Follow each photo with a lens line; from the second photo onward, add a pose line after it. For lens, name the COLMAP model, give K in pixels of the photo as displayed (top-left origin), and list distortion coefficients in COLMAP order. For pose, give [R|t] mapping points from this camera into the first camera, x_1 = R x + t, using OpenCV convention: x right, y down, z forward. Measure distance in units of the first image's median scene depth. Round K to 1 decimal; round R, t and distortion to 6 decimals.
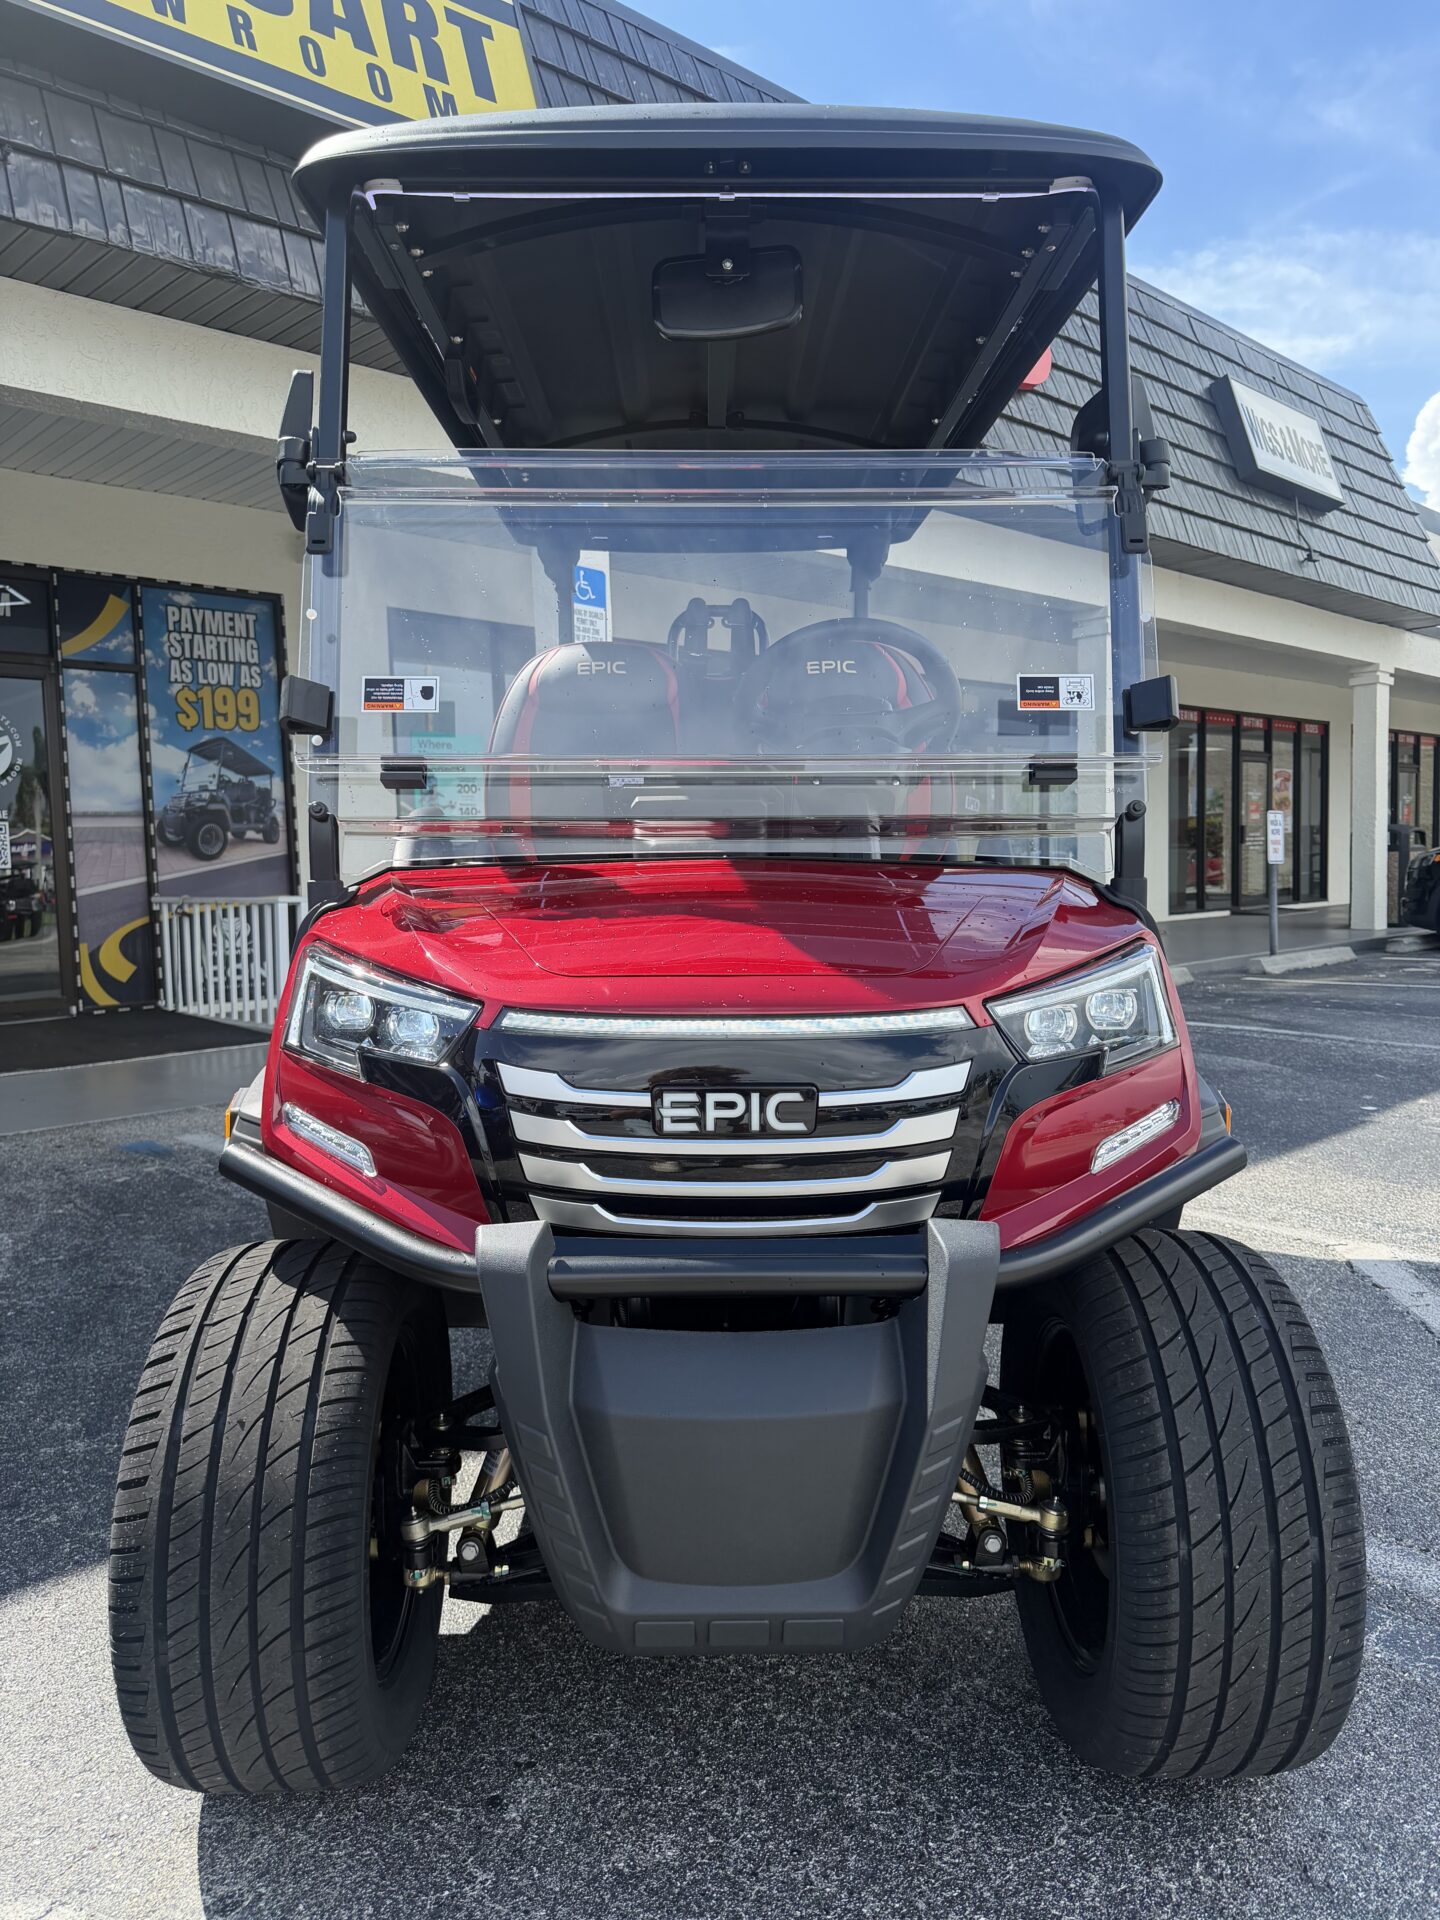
lens RADIAL K [[1364.0, 0, 713.9], [0, 1364.0, 961.7], [0, 0, 1]] dist [0.024123, -0.034041]
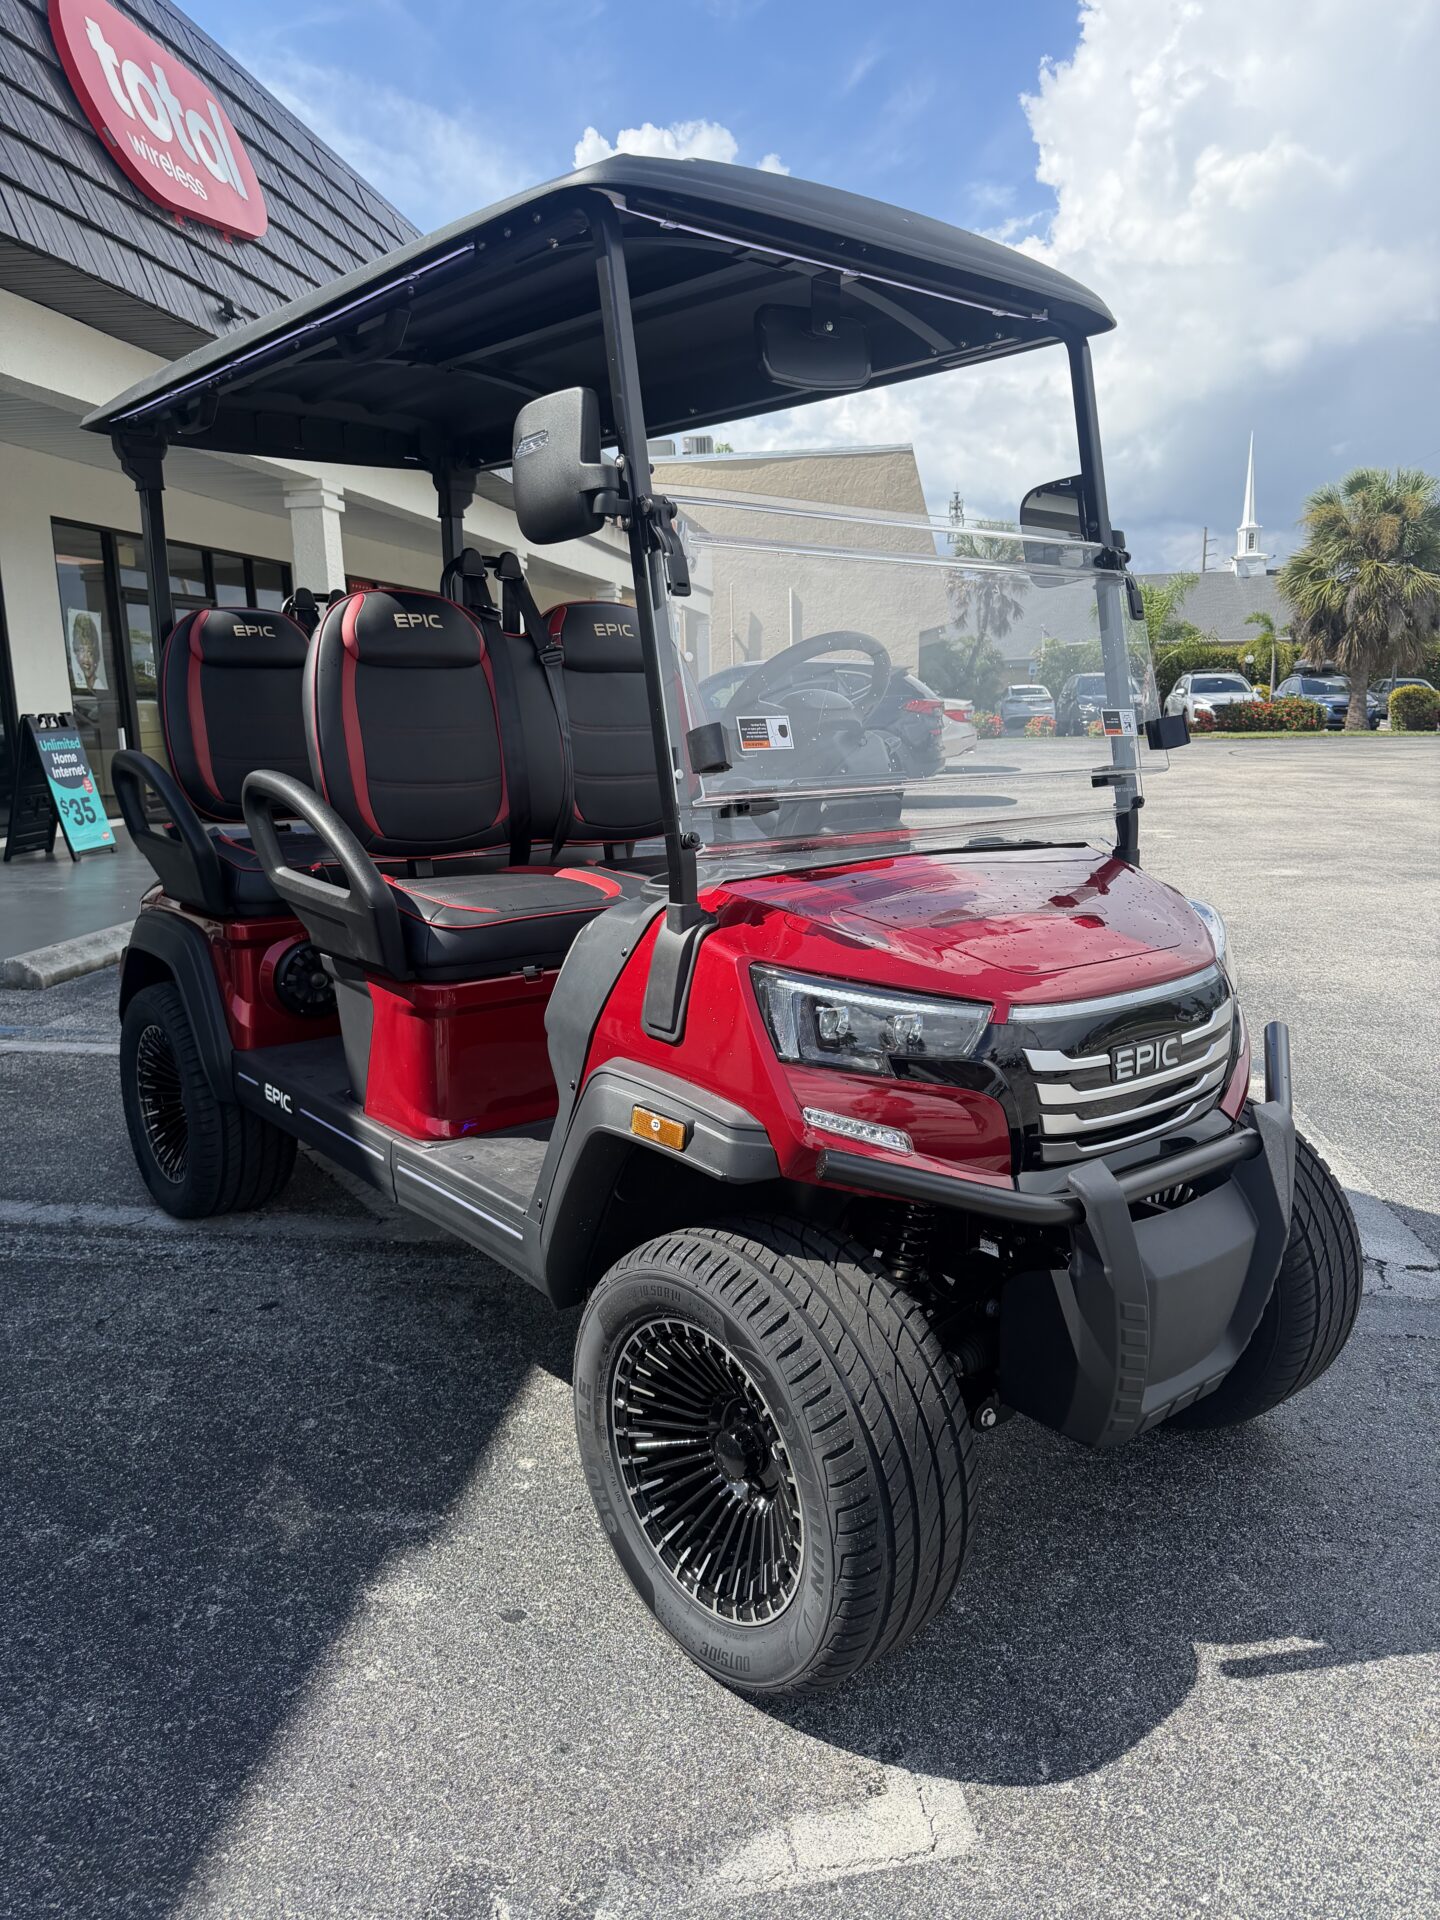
lens RADIAL K [[1364.0, 0, 725.5], [0, 1364.0, 963.9], [0, 0, 1]] dist [0.024123, -0.034041]
pose [[0.777305, -0.117440, 0.618066, -0.175674], [0.049278, 0.990769, 0.126284, -0.027552], [-0.627191, -0.067704, 0.775917, 0.026957]]
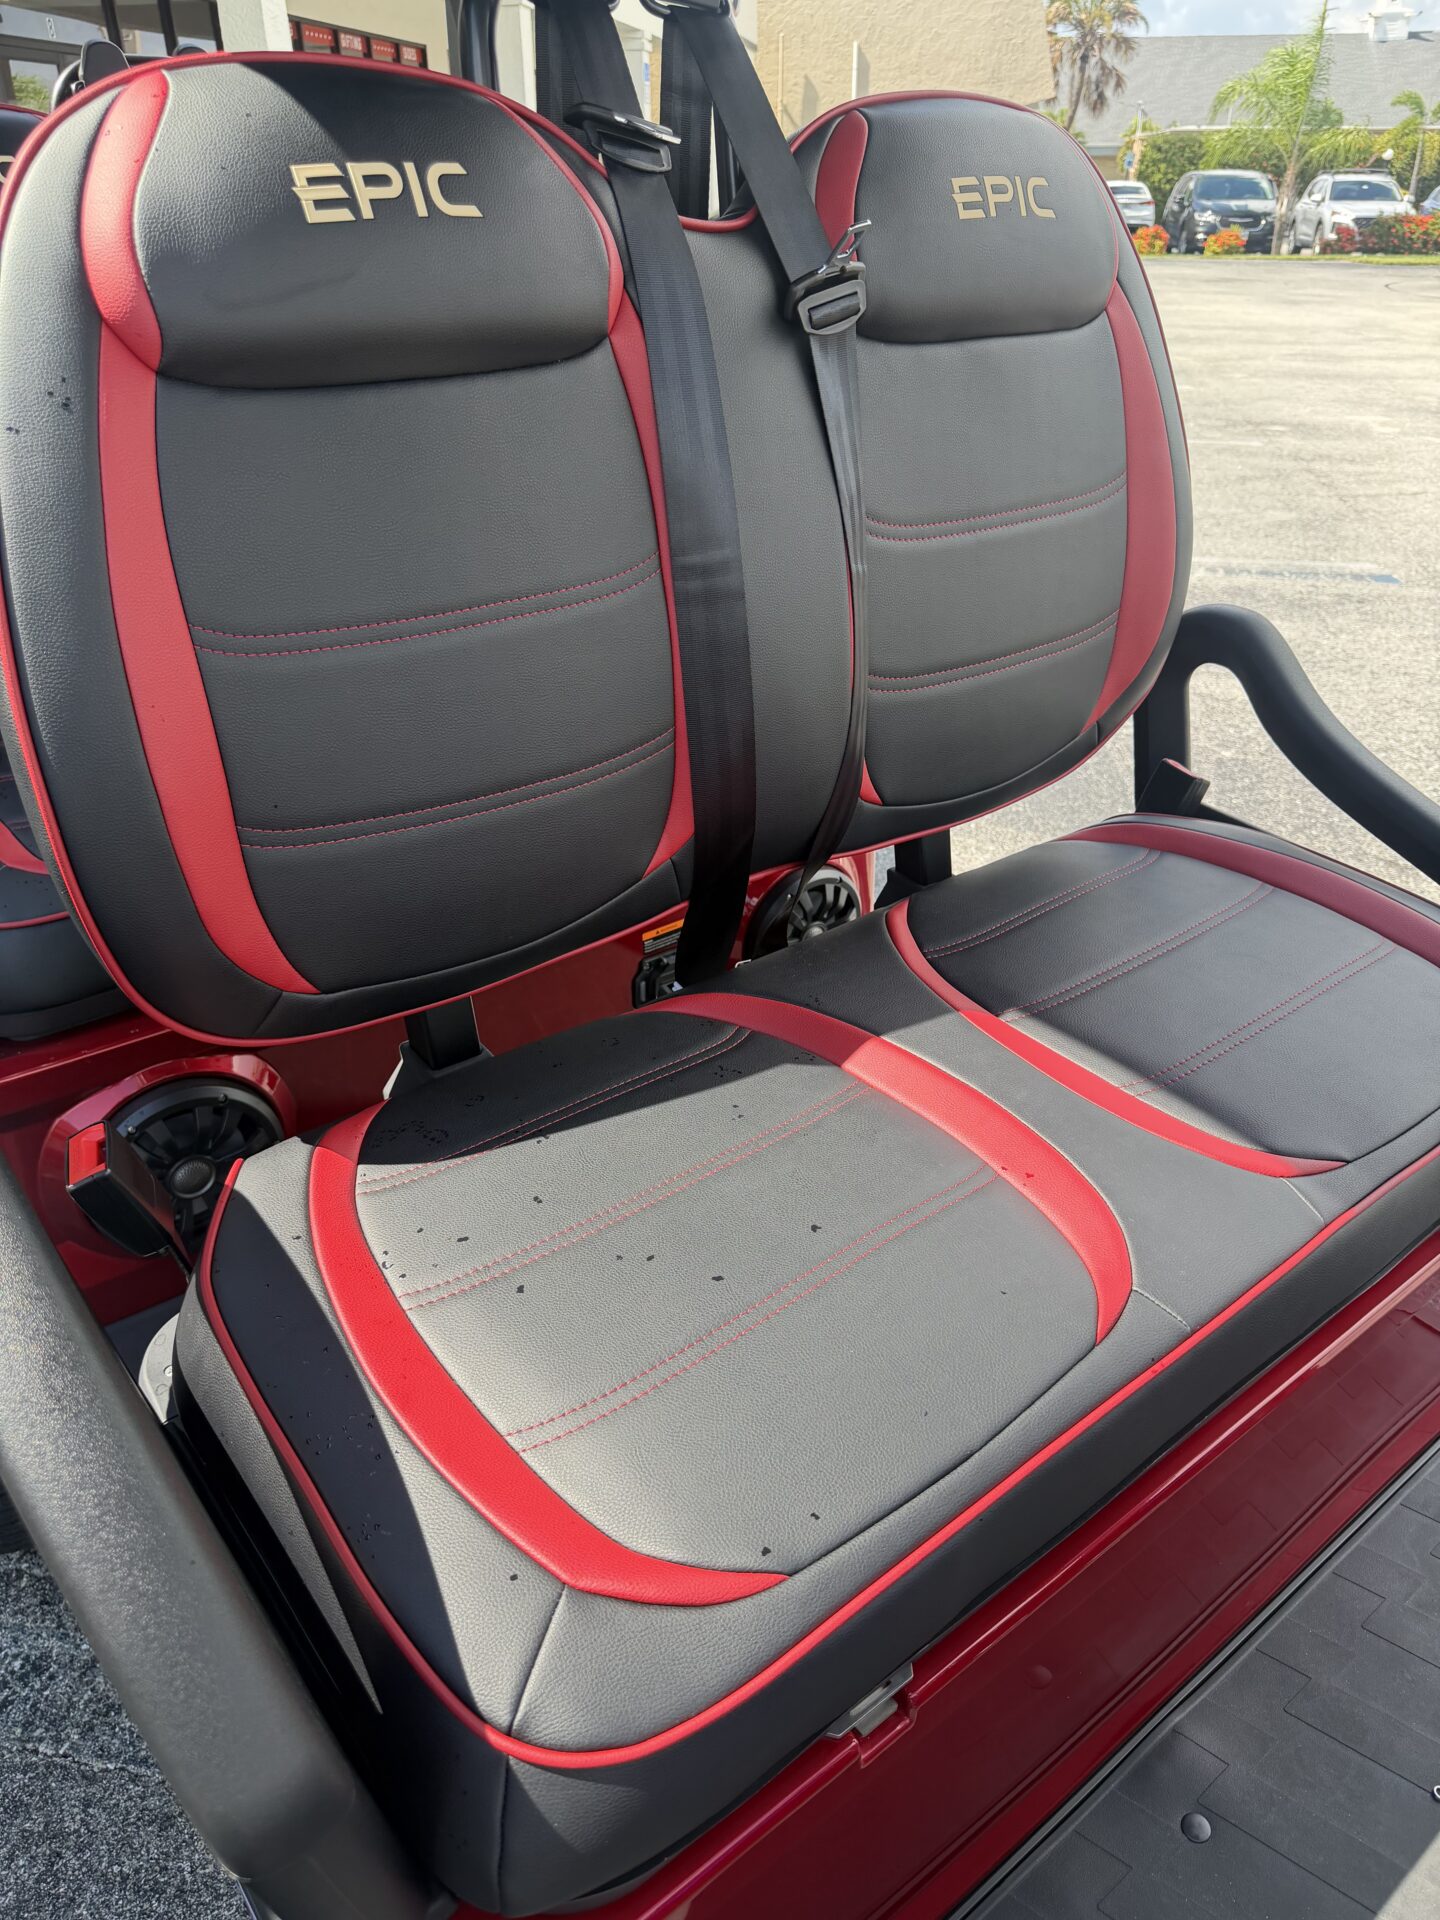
lens RADIAL K [[1364.0, 0, 712.3], [0, 1364.0, 967.4], [0, 0, 1]] dist [0.024123, -0.034041]
pose [[0.792915, -0.287585, 0.537197, -0.087365], [0.030373, 0.899174, 0.436535, -0.056607], [-0.608575, -0.329819, 0.721704, 0.198603]]
